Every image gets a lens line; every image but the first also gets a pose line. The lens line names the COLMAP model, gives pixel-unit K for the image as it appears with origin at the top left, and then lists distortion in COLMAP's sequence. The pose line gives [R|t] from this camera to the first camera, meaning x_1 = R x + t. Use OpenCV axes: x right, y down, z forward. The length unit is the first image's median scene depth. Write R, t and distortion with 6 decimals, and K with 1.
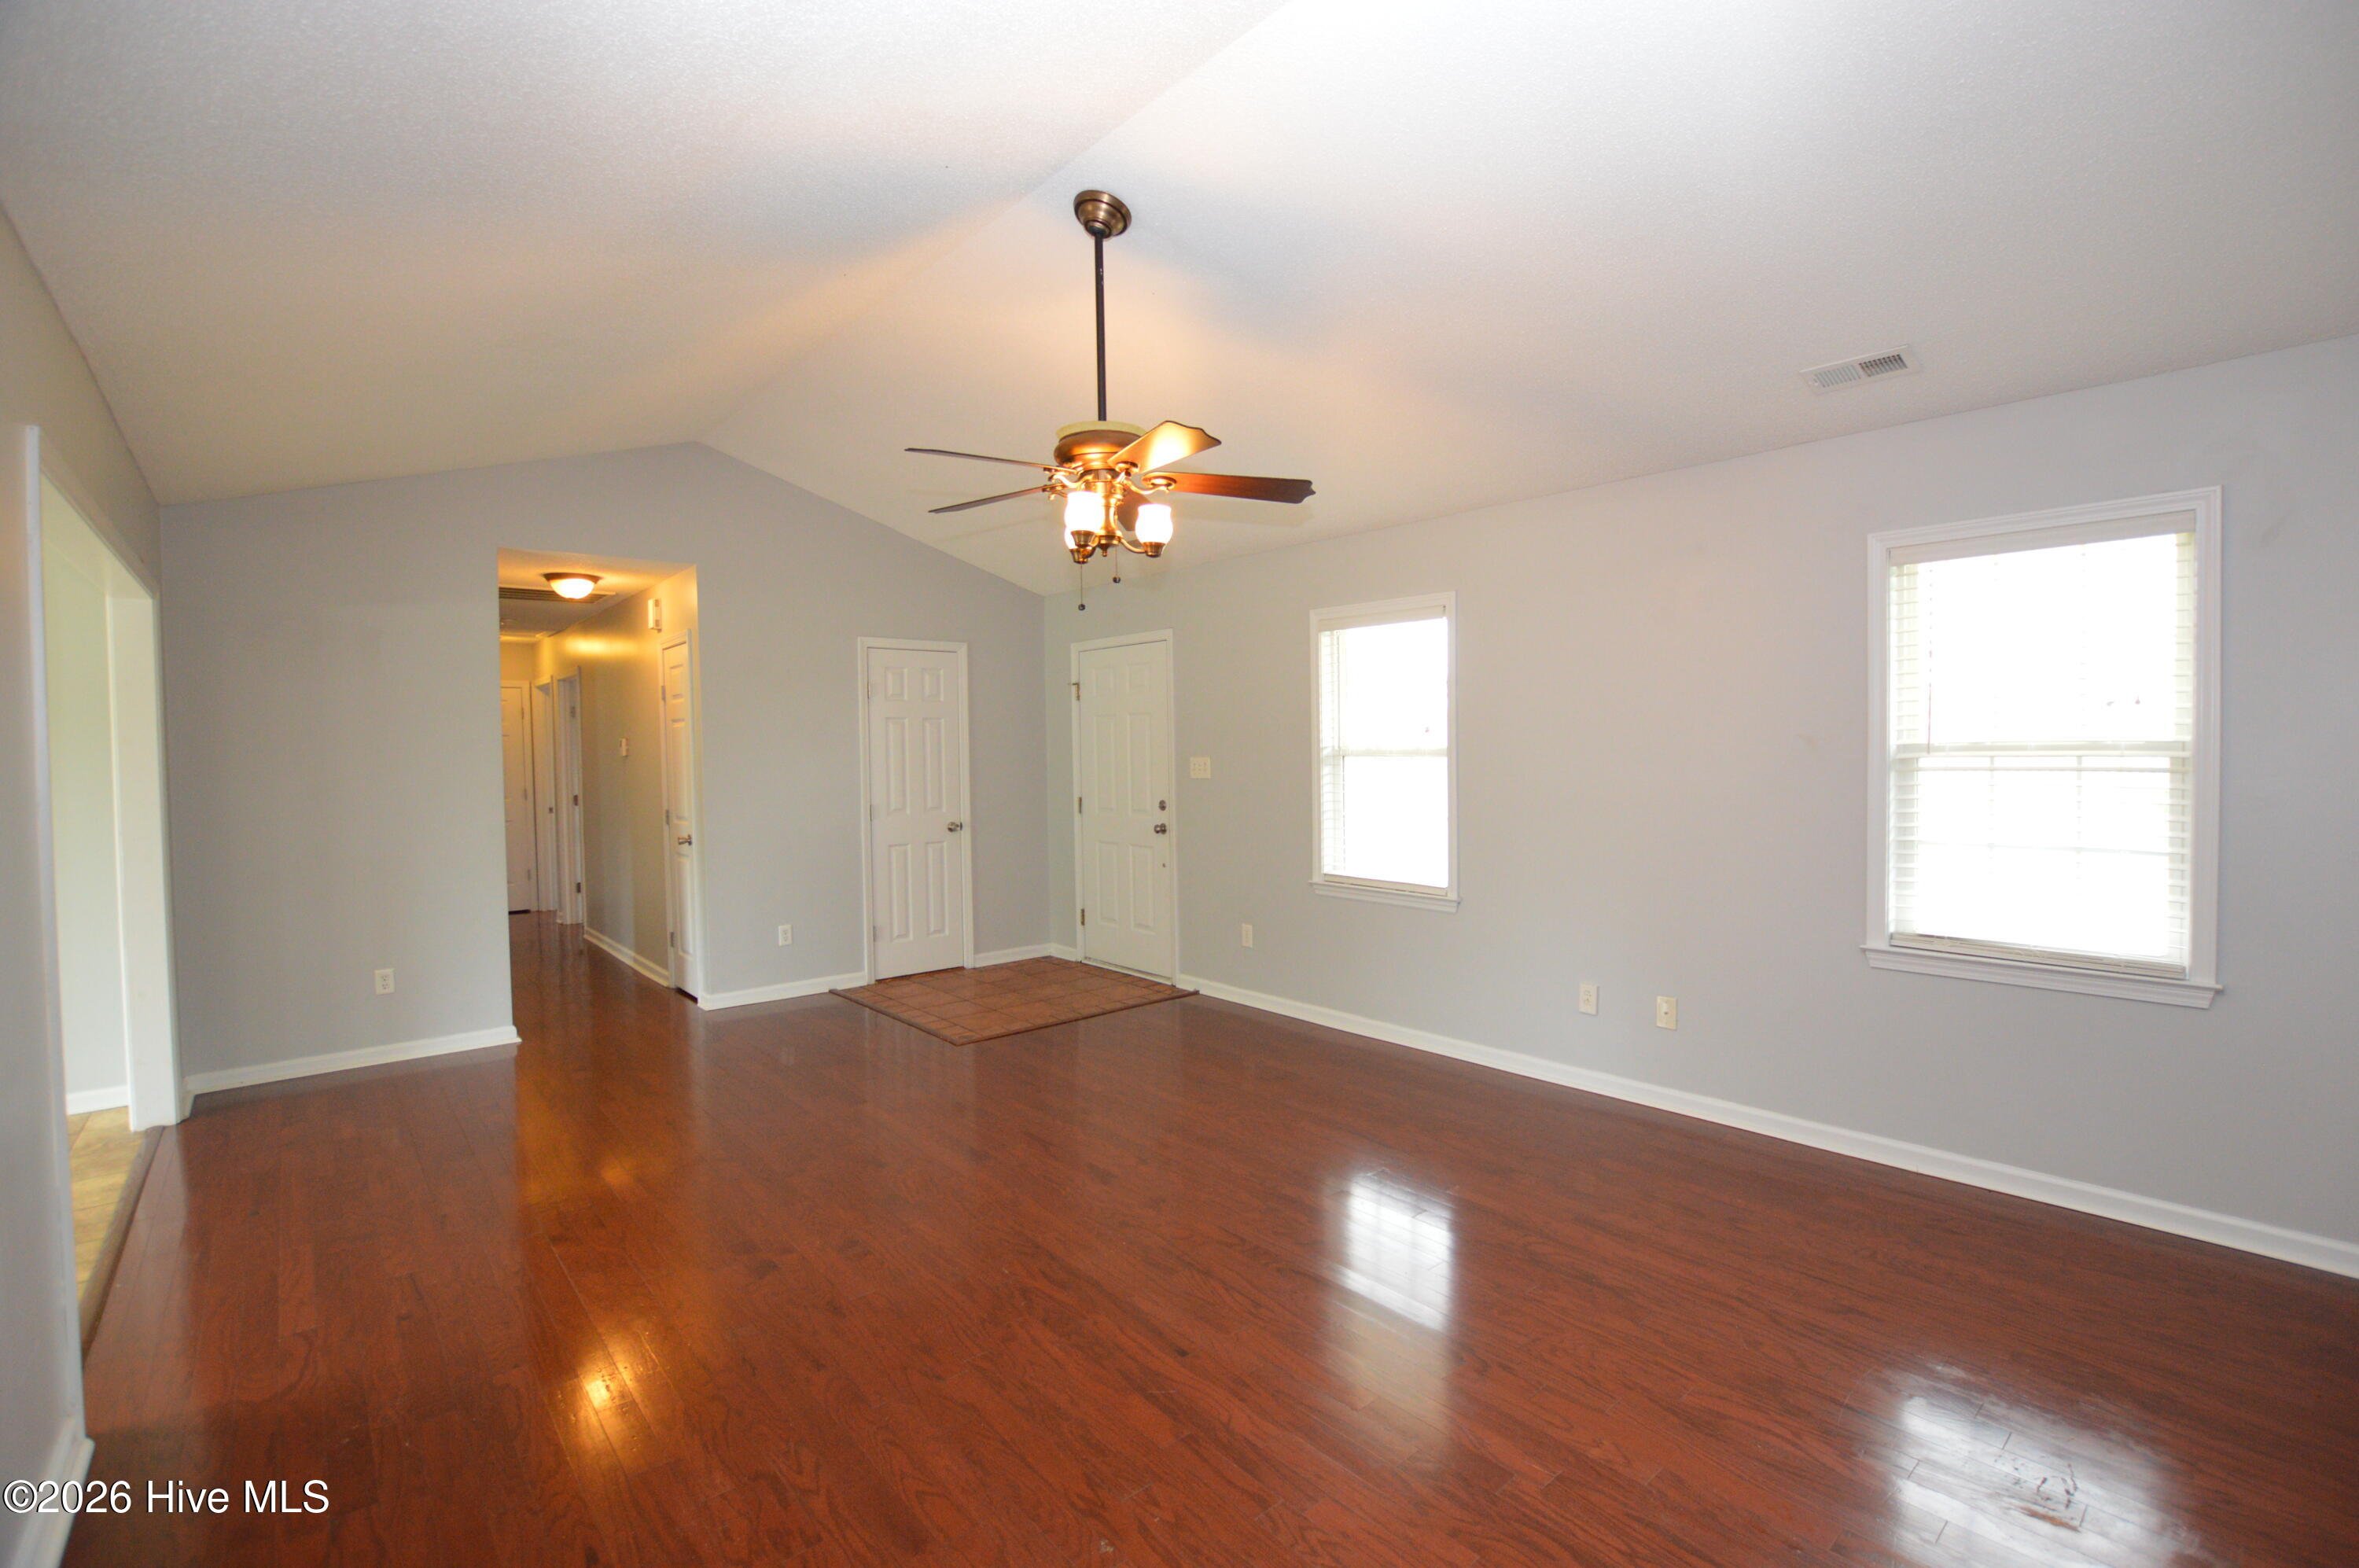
lens RADIAL K [[1056.5, 0, 1181.0], [0, 1056.5, 781.5], [0, 0, 1]] dist [-0.031977, 0.000190]
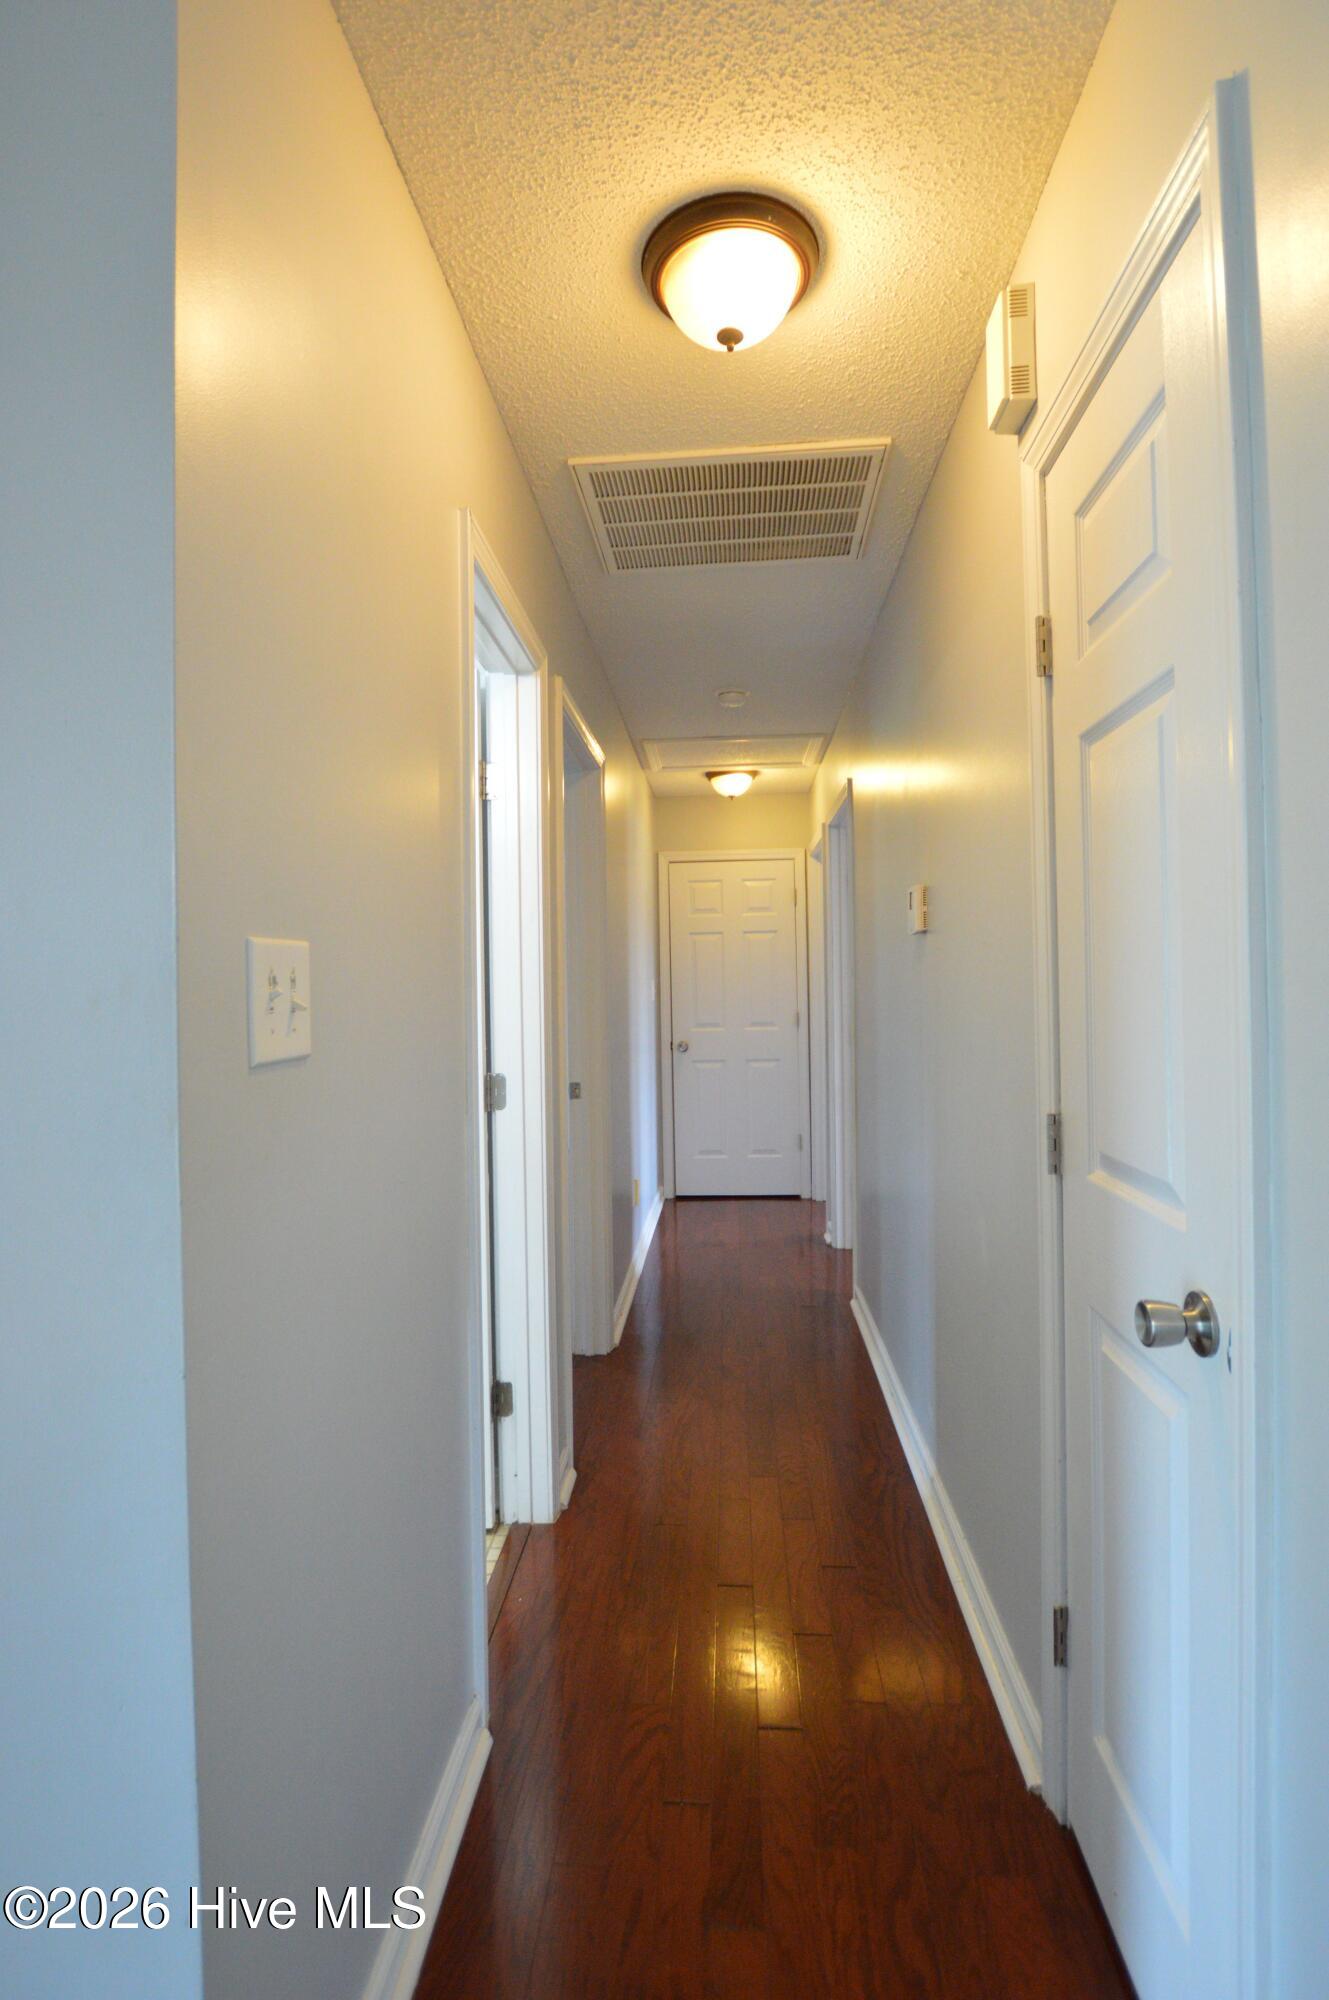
lens RADIAL K [[963.3, 0, 659.8], [0, 963.3, 996.4], [0, 0, 1]] dist [0.005220, 0.000325]
pose [[0.706017, 0.008433, -0.708145, -0.262939], [-0.017986, 0.999820, -0.006025, 0.002379], [0.707967, 0.016990, 0.706041, 0.516708]]
